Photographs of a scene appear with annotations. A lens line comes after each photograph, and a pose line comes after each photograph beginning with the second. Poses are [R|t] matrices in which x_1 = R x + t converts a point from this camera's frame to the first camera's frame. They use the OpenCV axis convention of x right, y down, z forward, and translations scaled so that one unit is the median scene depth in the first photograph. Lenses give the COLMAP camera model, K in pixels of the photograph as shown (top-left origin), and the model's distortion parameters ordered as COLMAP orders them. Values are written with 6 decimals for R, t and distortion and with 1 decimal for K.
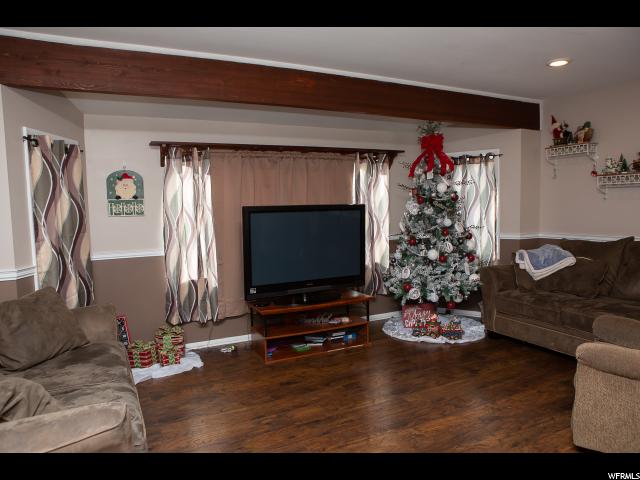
lens RADIAL K [[436.6, 0, 317.8], [0, 436.6, 238.0], [0, 0, 1]] dist [-0.054124, 0.006425]
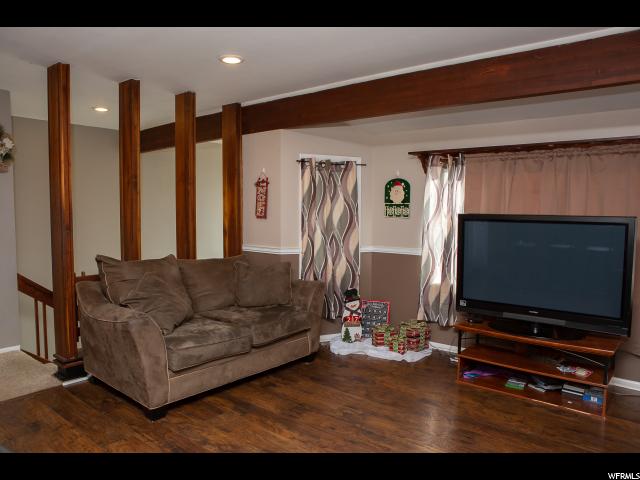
lens RADIAL K [[436.6, 0, 317.8], [0, 436.6, 238.0], [0, 0, 1]] dist [-0.054124, 0.006425]
pose [[0.448072, 0.087860, -0.889670, 0.522290], [-0.091583, 0.994435, 0.052081, -0.038189], [0.889294, 0.058142, 0.453625, 0.283296]]
